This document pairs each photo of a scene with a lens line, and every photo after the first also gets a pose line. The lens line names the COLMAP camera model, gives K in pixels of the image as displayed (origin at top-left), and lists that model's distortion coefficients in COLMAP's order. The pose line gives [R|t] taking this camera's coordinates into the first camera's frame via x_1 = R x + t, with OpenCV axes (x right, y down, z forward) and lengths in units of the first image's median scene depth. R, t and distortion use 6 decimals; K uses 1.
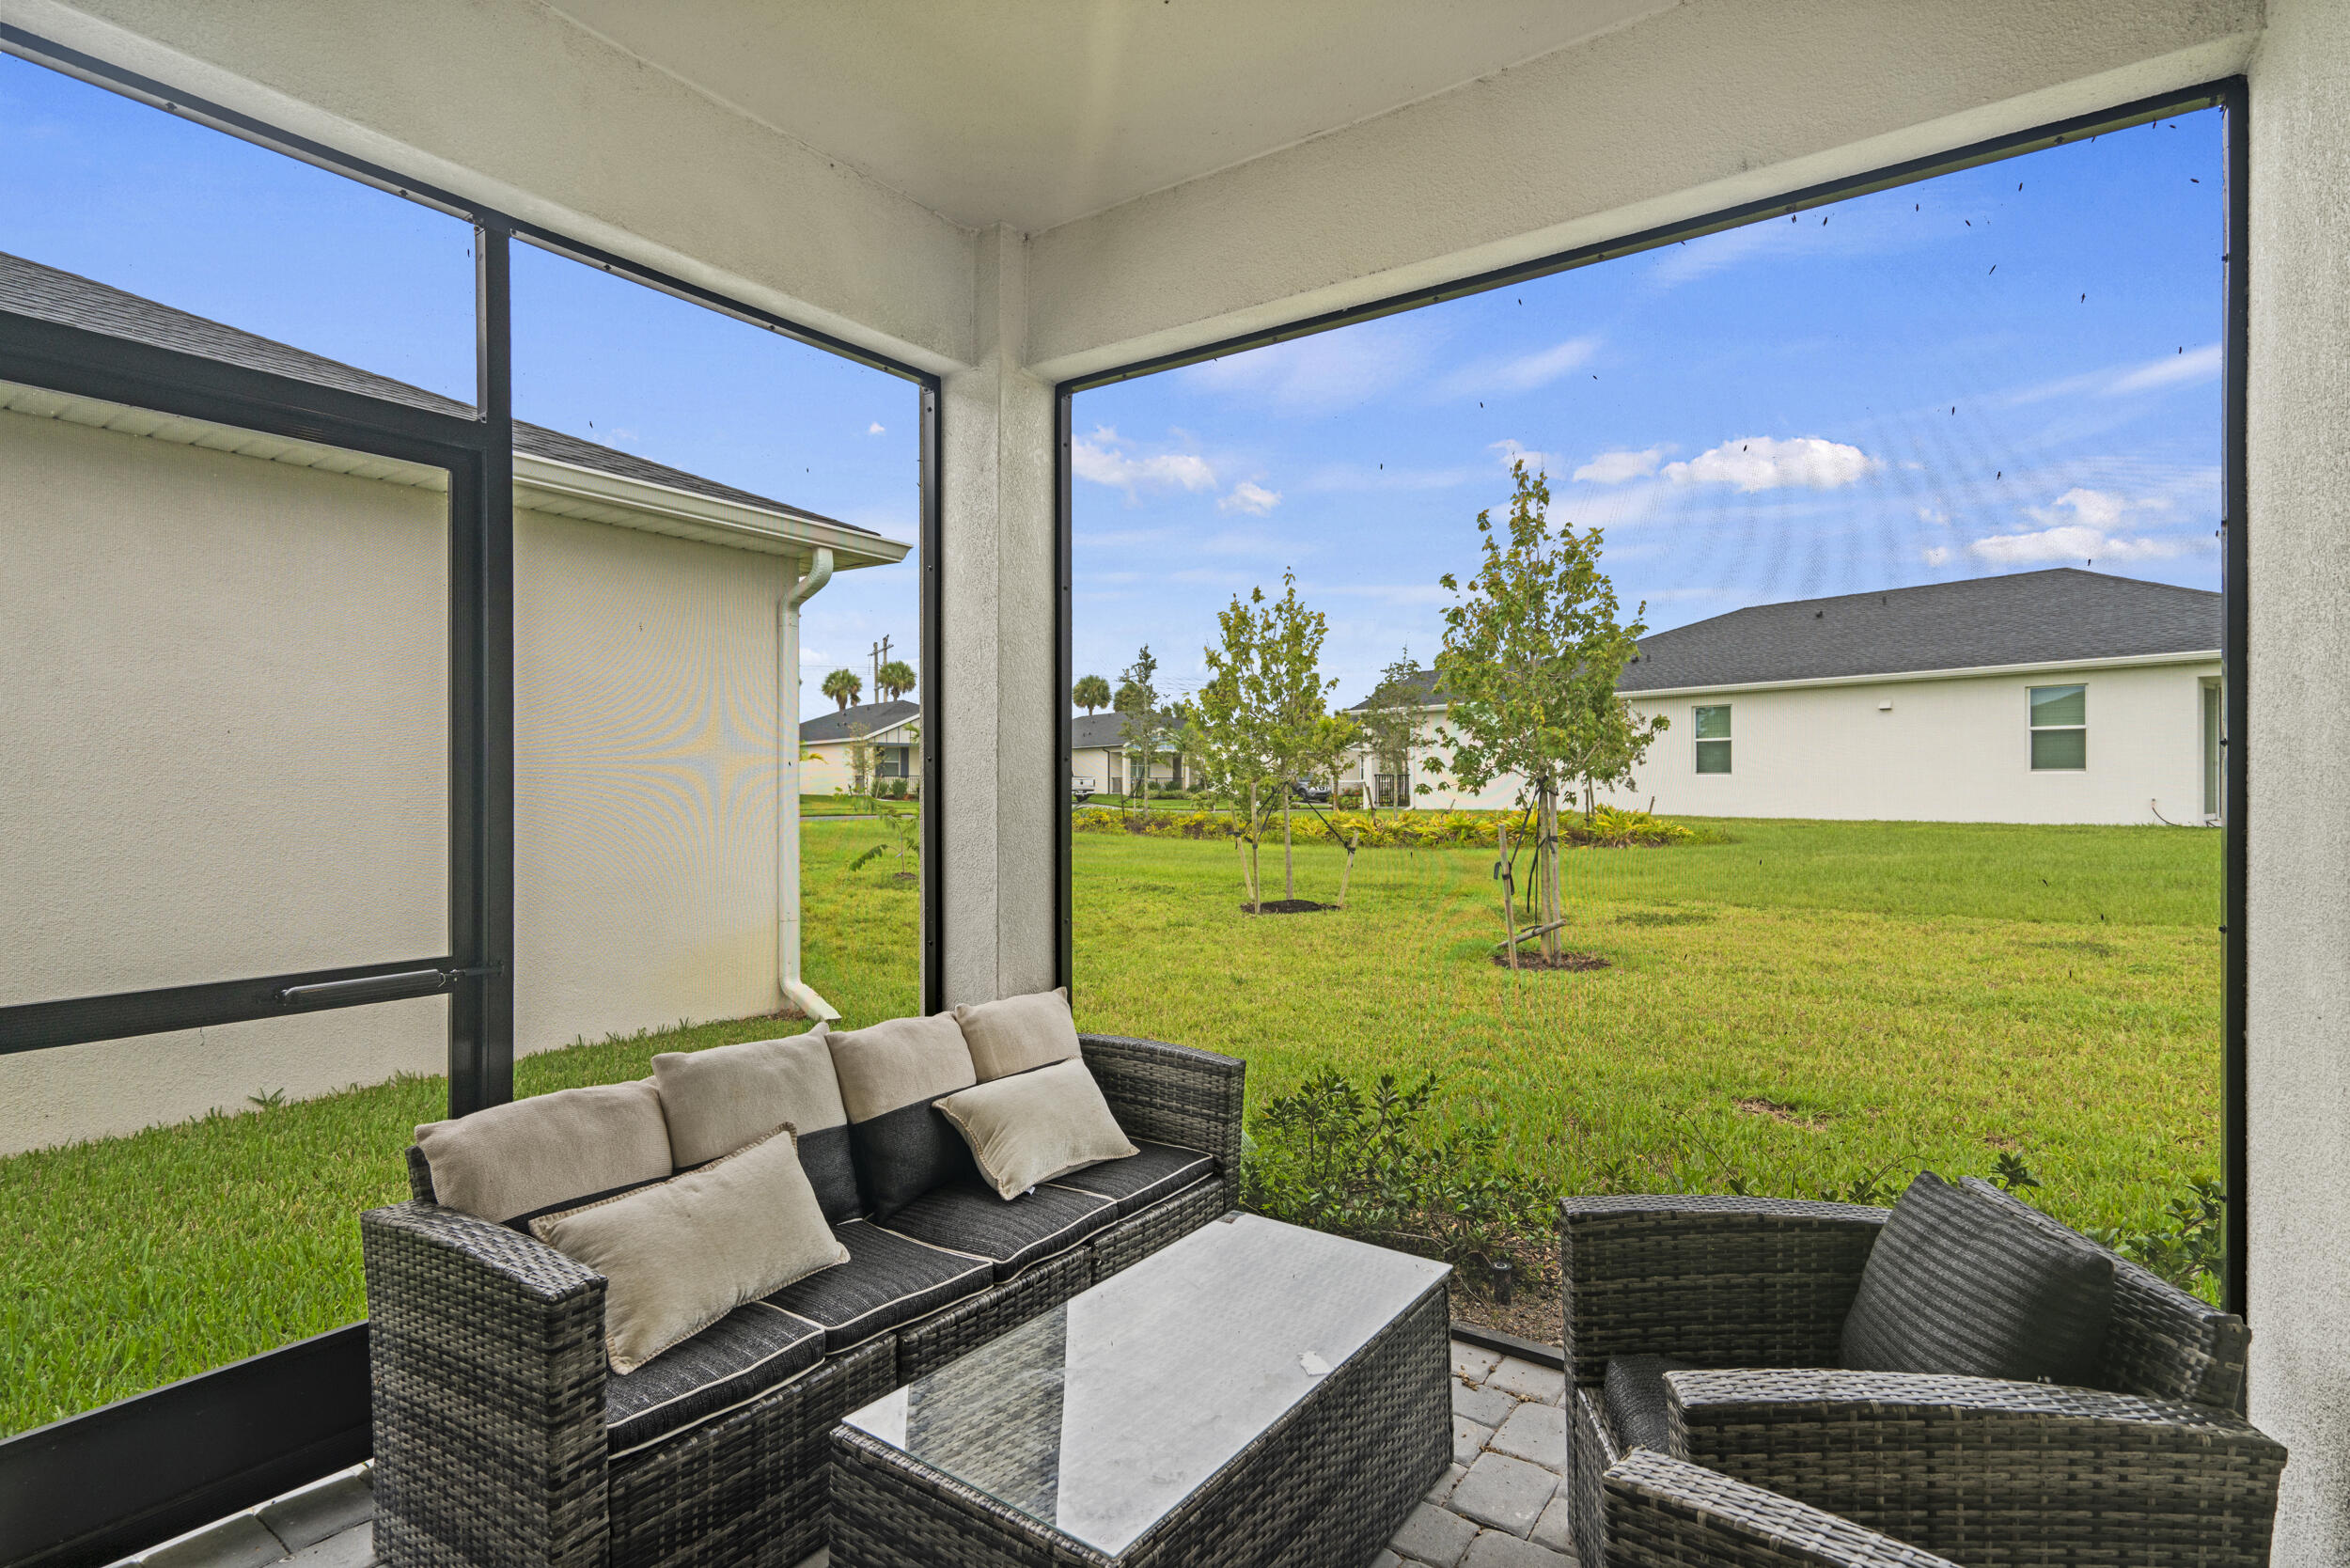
lens RADIAL K [[1185.3, 0, 1171.1], [0, 1185.3, 783.3], [0, 0, 1]] dist [-0.002147, 0.000268]
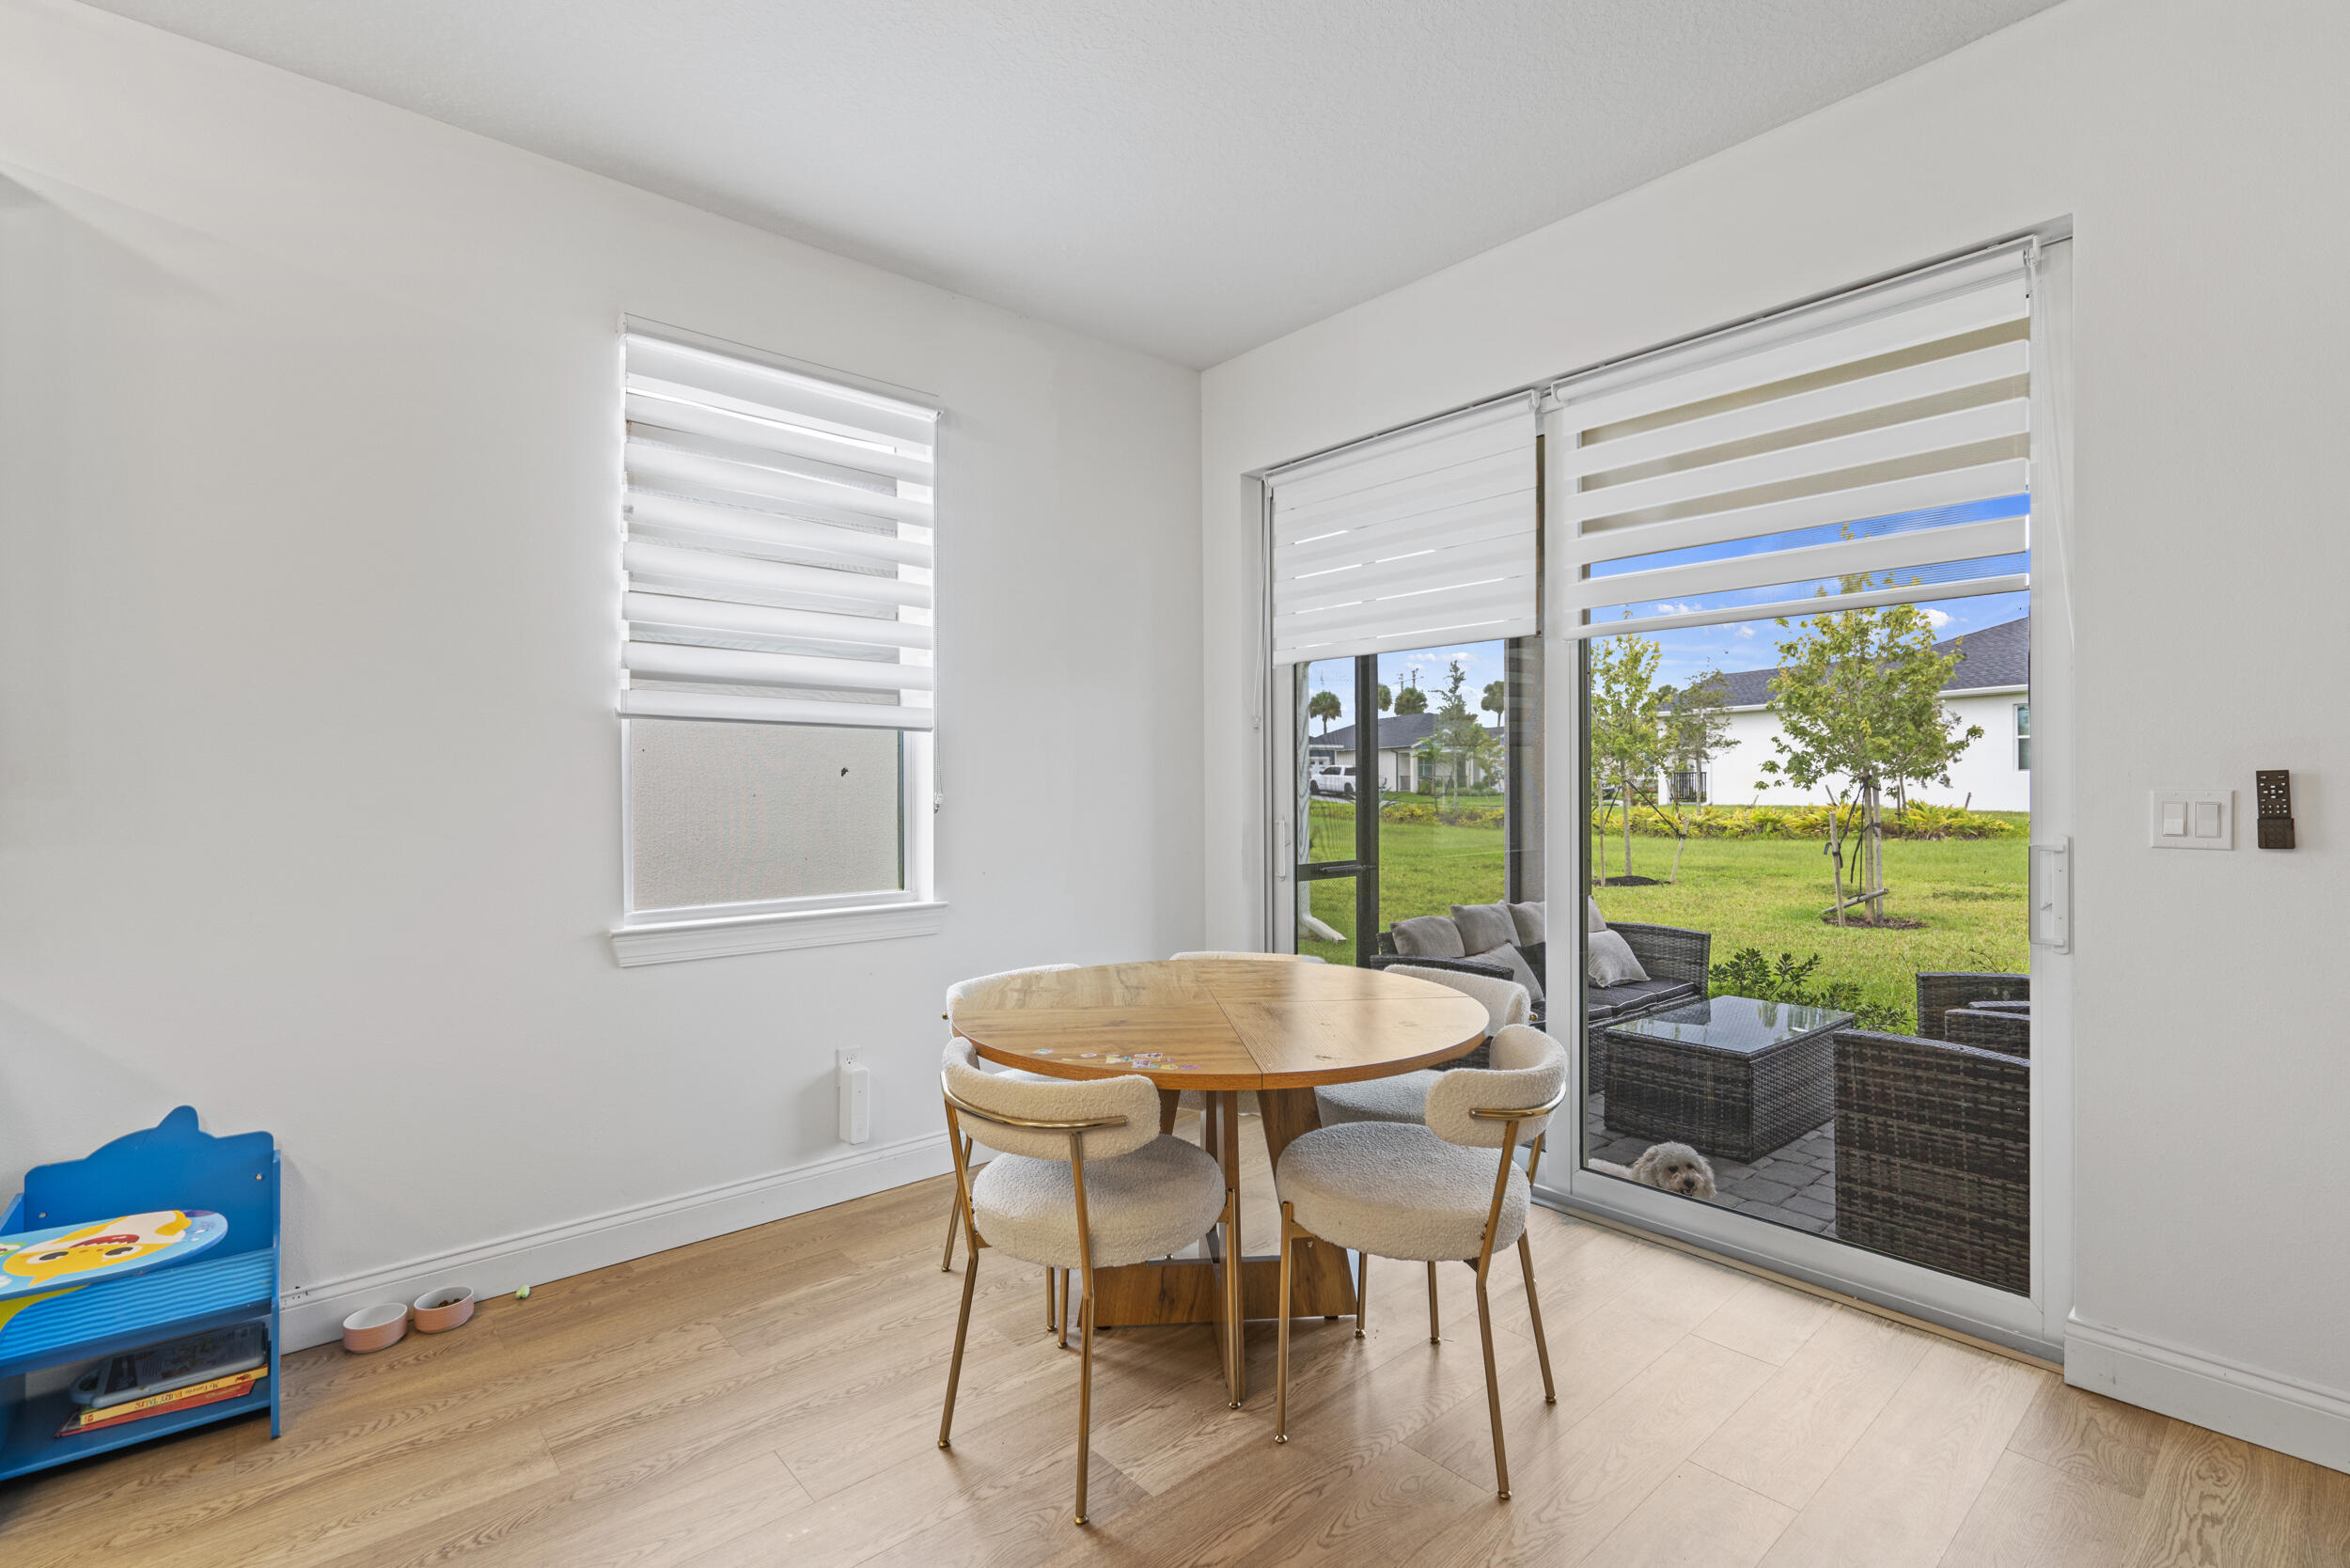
lens RADIAL K [[1080.0, 0, 1183.3], [0, 1080.0, 786.9], [0, 0, 1]] dist [0.005331, 0.000725]
pose [[0.970864, -0.001906, -0.239624, -0.100050], [0.003124, 0.999984, 0.004703, -0.001080], [0.239611, -0.005314, 0.970854, -0.249905]]
